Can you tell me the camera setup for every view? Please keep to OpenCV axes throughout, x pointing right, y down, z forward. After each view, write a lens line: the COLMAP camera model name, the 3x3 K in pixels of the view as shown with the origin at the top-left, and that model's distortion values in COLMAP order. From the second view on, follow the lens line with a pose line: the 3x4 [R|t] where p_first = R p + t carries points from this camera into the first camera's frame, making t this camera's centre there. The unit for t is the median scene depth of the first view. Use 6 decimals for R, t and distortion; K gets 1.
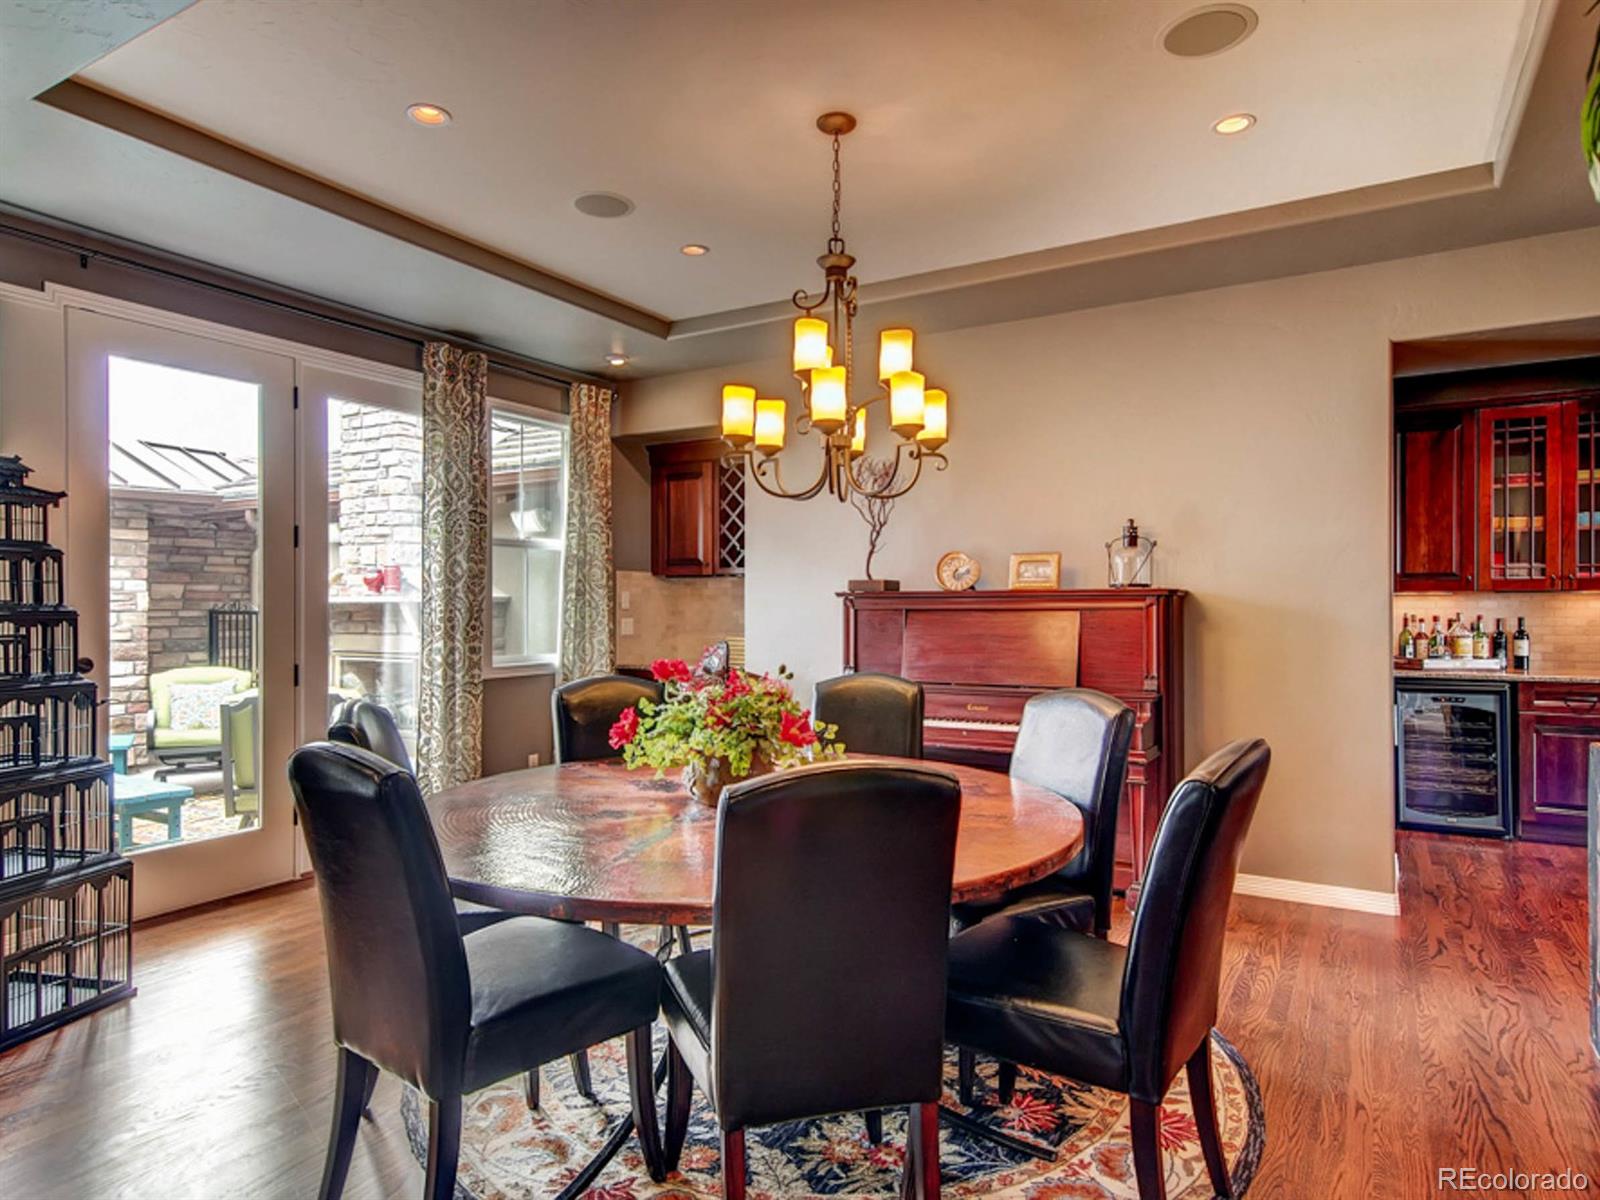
lens RADIAL K [[966.9, 0, 798.9], [0, 966.9, 603.5], [0, 0, 1]] dist [0.027489, -0.008586]
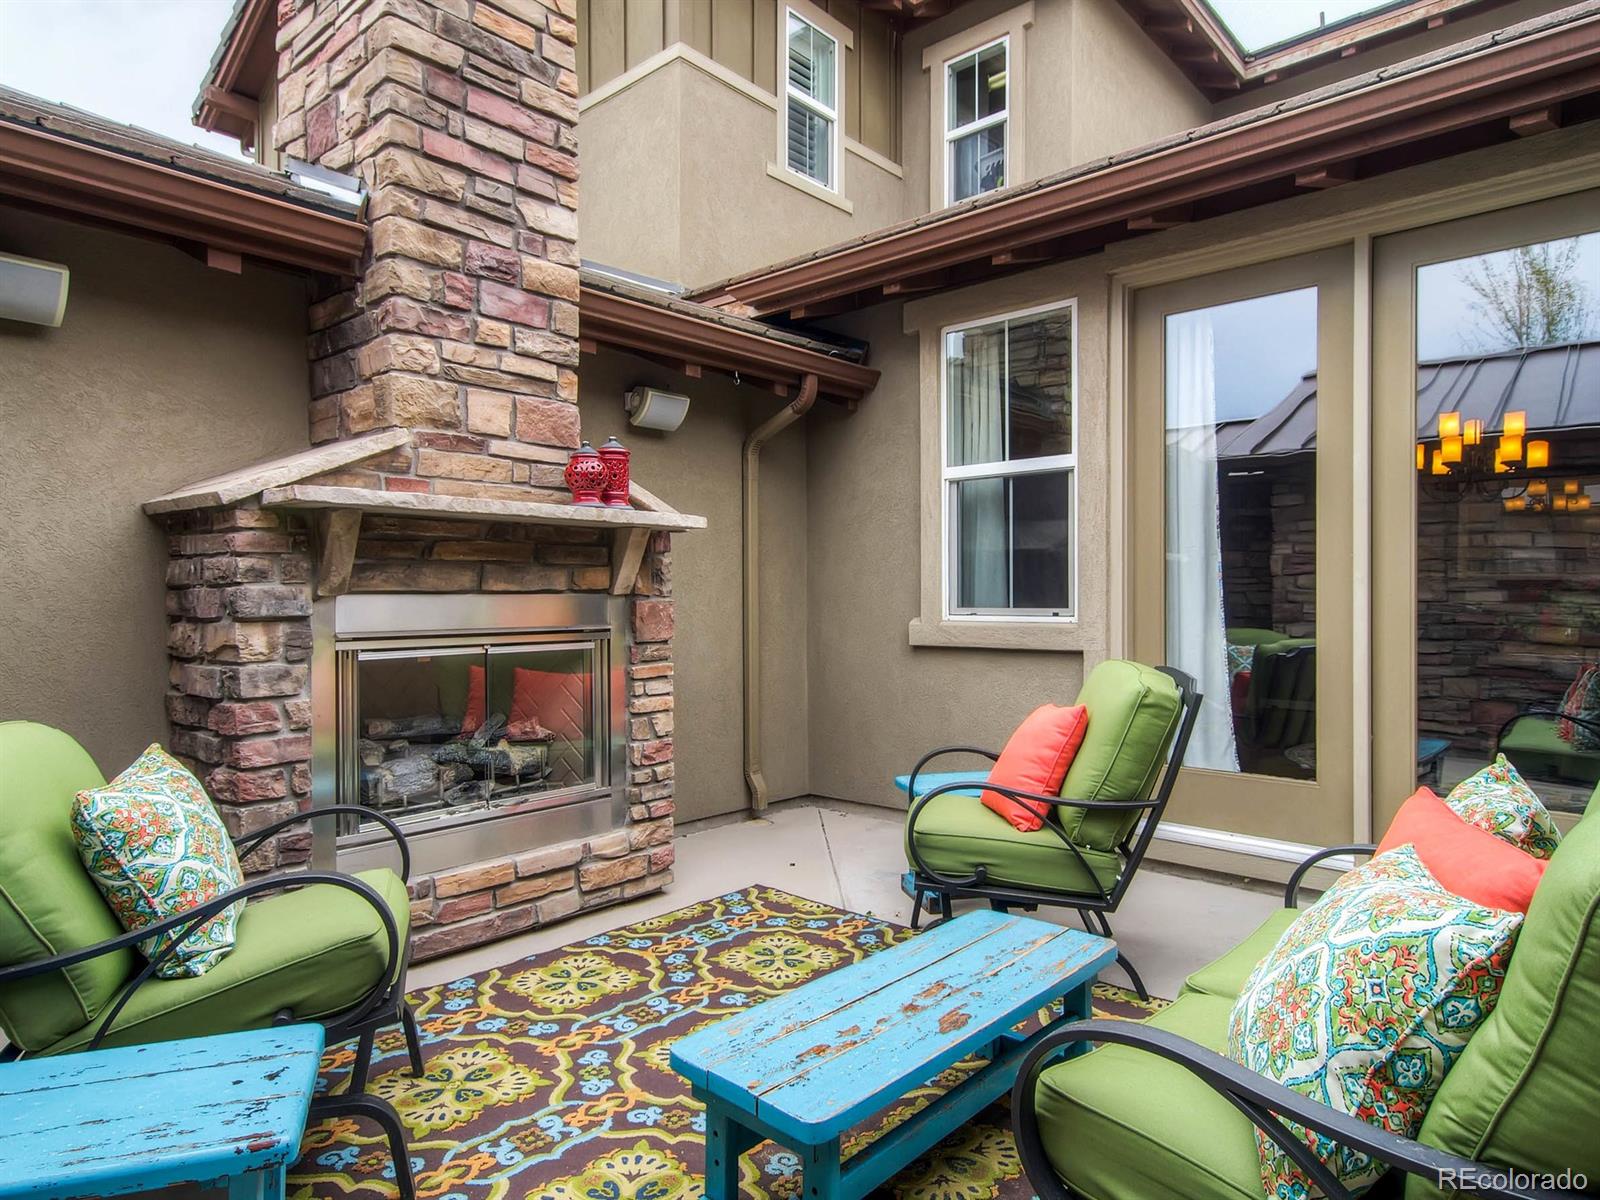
lens RADIAL K [[966.9, 0, 799.7], [0, 966.9, 598.8], [0, 0, 1]] dist [0.027489, -0.008586]
pose [[0.203794, -0.000503, 0.979014, -0.843346], [-0.003805, 0.999992, 0.001306, 0.033272], [-0.979006, -0.003991, 0.203790, 0.769254]]
